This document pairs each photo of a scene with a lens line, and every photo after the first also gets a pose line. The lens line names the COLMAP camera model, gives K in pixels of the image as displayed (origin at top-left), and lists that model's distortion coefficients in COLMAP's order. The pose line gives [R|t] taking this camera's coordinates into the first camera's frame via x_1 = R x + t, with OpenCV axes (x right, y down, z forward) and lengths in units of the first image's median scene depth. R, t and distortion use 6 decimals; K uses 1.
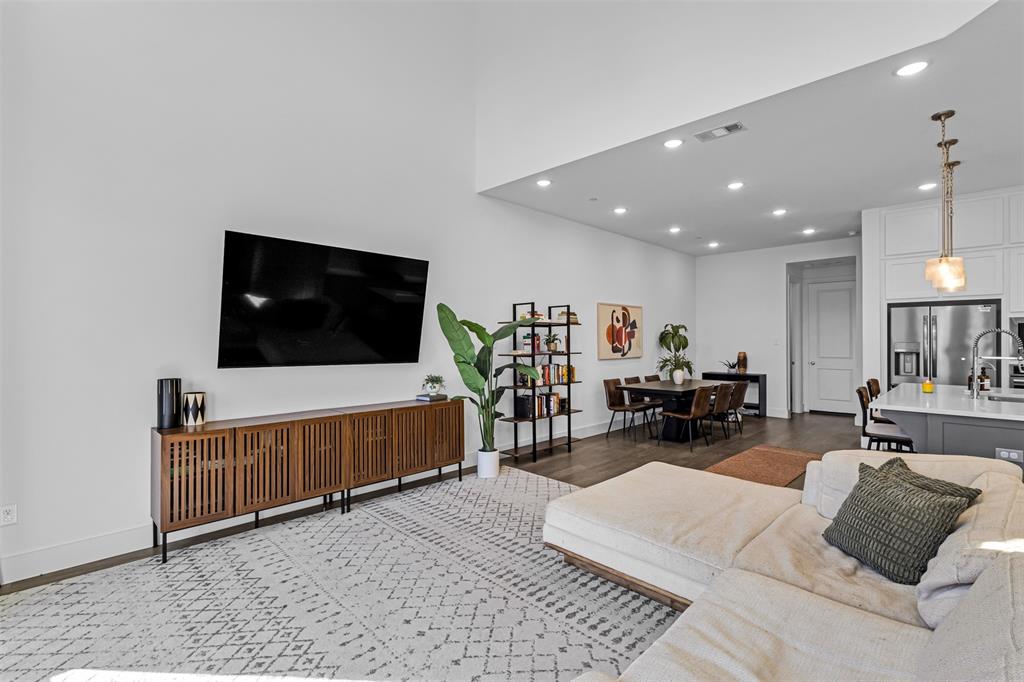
lens RADIAL K [[471.4, 0, 509.9], [0, 471.4, 339.3], [0, 0, 1]] dist [0.003030, 0.001107]
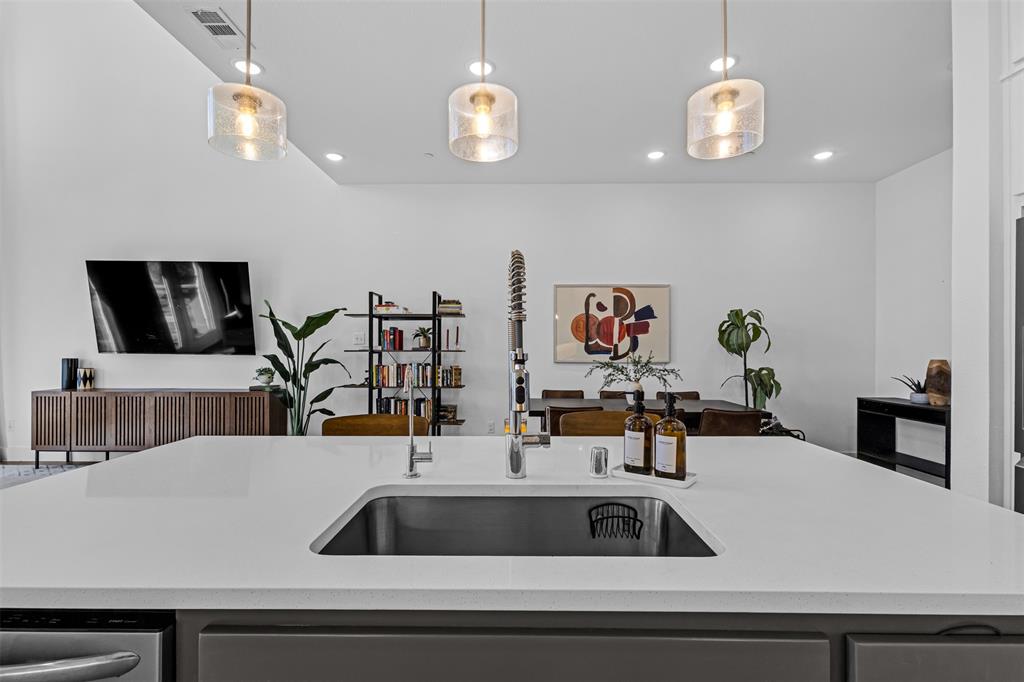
lens RADIAL K [[478.3, 0, 513.0], [0, 478.3, 347.5], [0, 0, 1]] dist [0.001298, 0.001100]
pose [[0.692803, 0.003131, -0.721120, 0.840526], [-0.002775, 0.999995, 0.001675, 0.022826], [0.721121, 0.000841, 0.692808, 0.541997]]
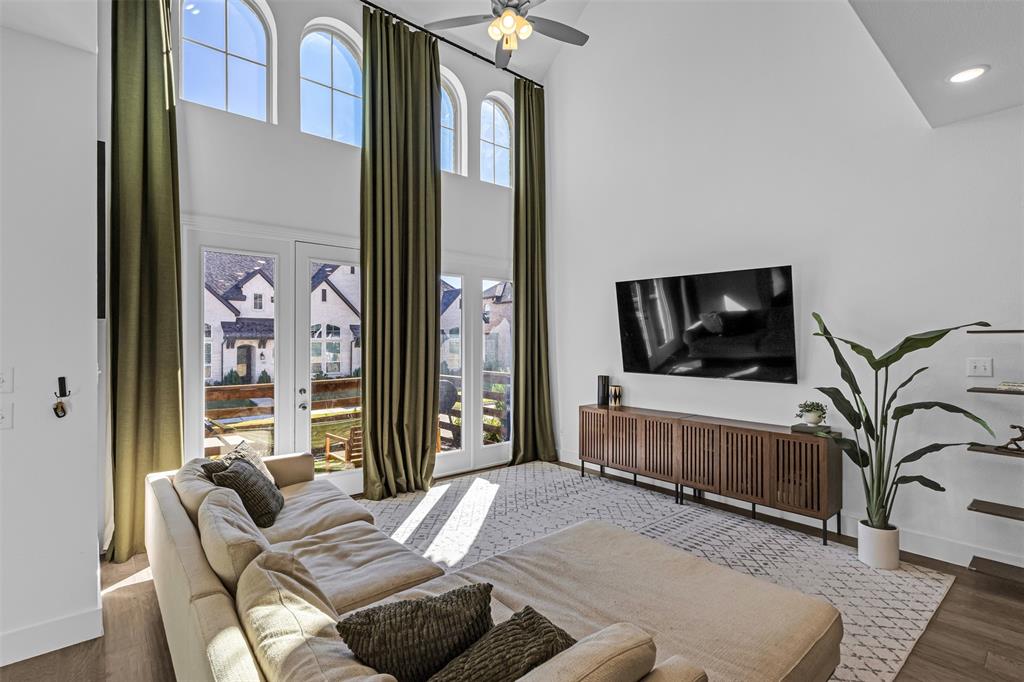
lens RADIAL K [[481.5, 0, 512.0], [0, 481.5, 341.0], [0, 0, 1]] dist [0.003867, 0.000833]
pose [[-0.081967, 0.000005, -0.996635, 0.586682], [0.001812, 0.999998, -0.000144, -0.024485], [0.996633, -0.001818, -0.081967, 0.460429]]
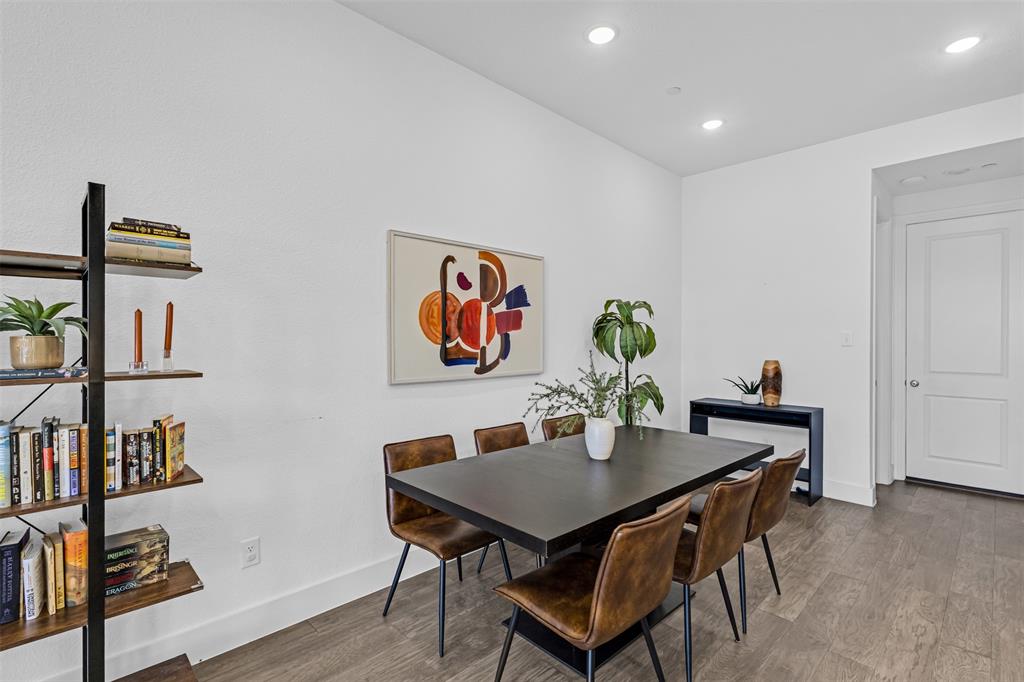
lens RADIAL K [[481.5, 0, 512.0], [0, 481.5, 341.0], [0, 0, 1]] dist [0.003867, 0.000833]
pose [[0.999904, 0.004825, -0.012970, 0.357036], [-0.004737, 0.999965, 0.006863, 0.007177], [0.013003, -0.006801, 0.999892, 0.772952]]
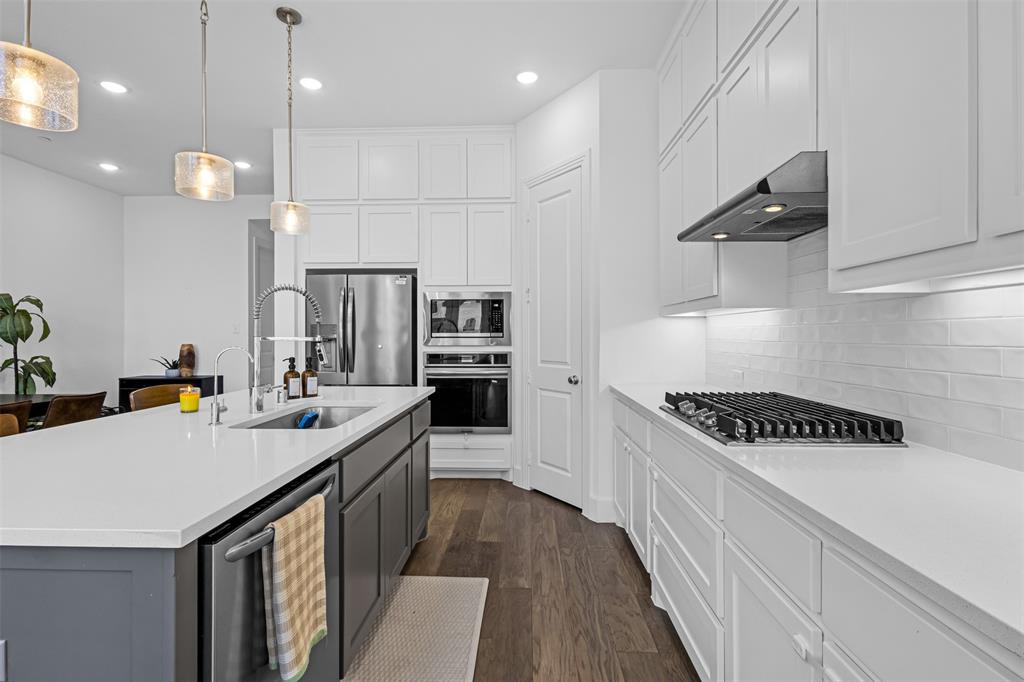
lens RADIAL K [[471.9, 0, 510.6], [0, 471.9, 334.6], [0, 0, 1]] dist [0.002020, 0.000759]
pose [[0.736528, 0.001849, 0.676404, 0.581500], [0.000536, 0.999994, -0.003317, 0.024460], [-0.676406, 0.002806, 0.736523, 0.299005]]
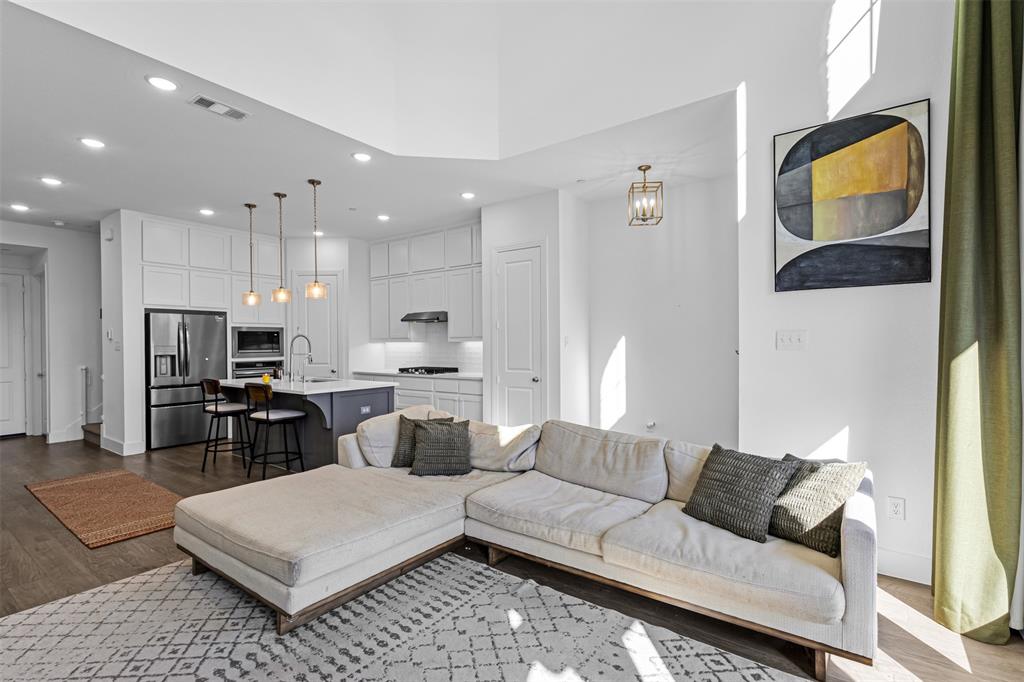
lens RADIAL K [[476.2, 0, 509.0], [0, 476.2, 344.9], [0, 0, 1]] dist [0.001731, 0.000795]
pose [[-0.145293, -0.001104, 0.989388, -0.353230], [0.008485, 0.999961, 0.002361, 0.008213], [-0.989352, 0.008738, -0.145278, 0.392206]]
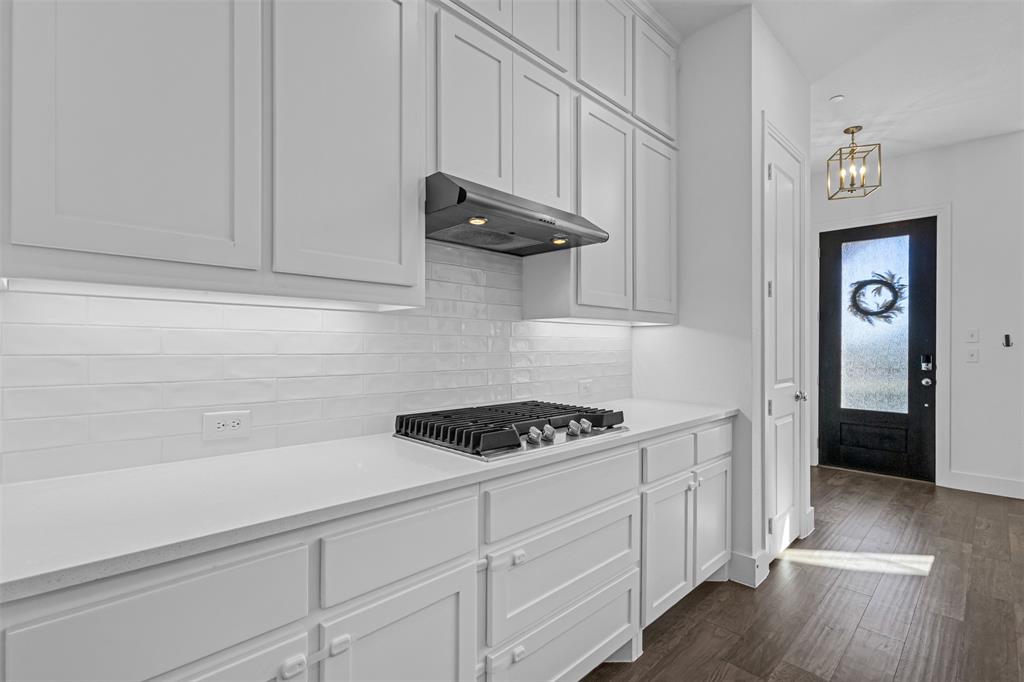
lens RADIAL K [[478.3, 0, 513.0], [0, 478.3, 347.5], [0, 0, 1]] dist [0.001298, 0.001100]
pose [[-0.999924, -0.000422, 0.012284, 0.915638], [-0.000405, 0.999999, 0.001377, 0.024772], [-0.012285, 0.001372, -0.999924, 0.748478]]
